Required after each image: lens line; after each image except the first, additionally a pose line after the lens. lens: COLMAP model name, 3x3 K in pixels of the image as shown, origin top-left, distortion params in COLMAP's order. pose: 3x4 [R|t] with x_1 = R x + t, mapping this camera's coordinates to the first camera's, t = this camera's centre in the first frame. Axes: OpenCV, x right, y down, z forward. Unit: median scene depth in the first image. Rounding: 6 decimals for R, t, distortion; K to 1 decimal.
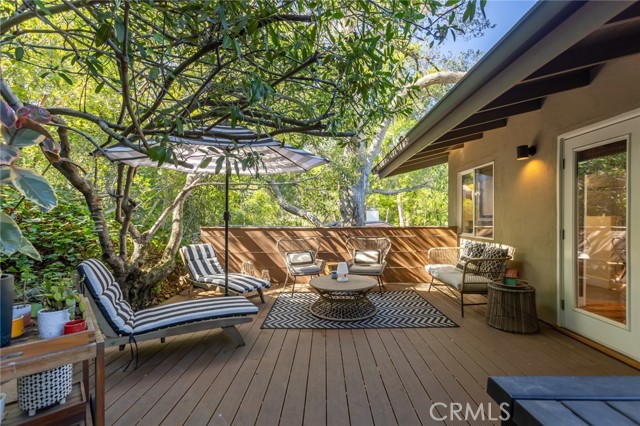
lens RADIAL K [[291.9, 0, 320.0], [0, 291.9, 213.0], [0, 0, 1]] dist [0.000064, 0.000181]
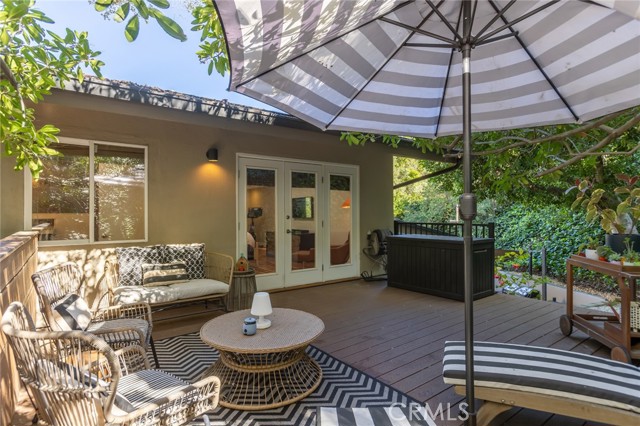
lens RADIAL K [[340.8, 0, 320.0], [0, 340.8, 213.0], [0, 0, 1]] dist [0.014250, 0.000330]
pose [[-0.604661, 0.004851, 0.796469, -0.465484], [-0.008702, 0.999882, -0.012695, 0.019003], [-0.796436, -0.014607, -0.604547, 1.185493]]
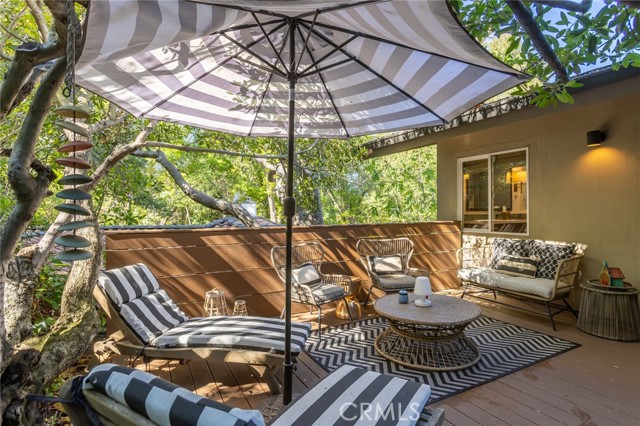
lens RADIAL K [[340.8, 0, 320.0], [0, 340.8, 213.0], [0, 0, 1]] dist [0.014250, 0.000330]
pose [[0.874940, -0.006180, 0.484192, -0.460860], [-0.003046, 0.999829, 0.018264, 0.005580], [-0.484222, -0.017455, 0.874771, 0.389404]]
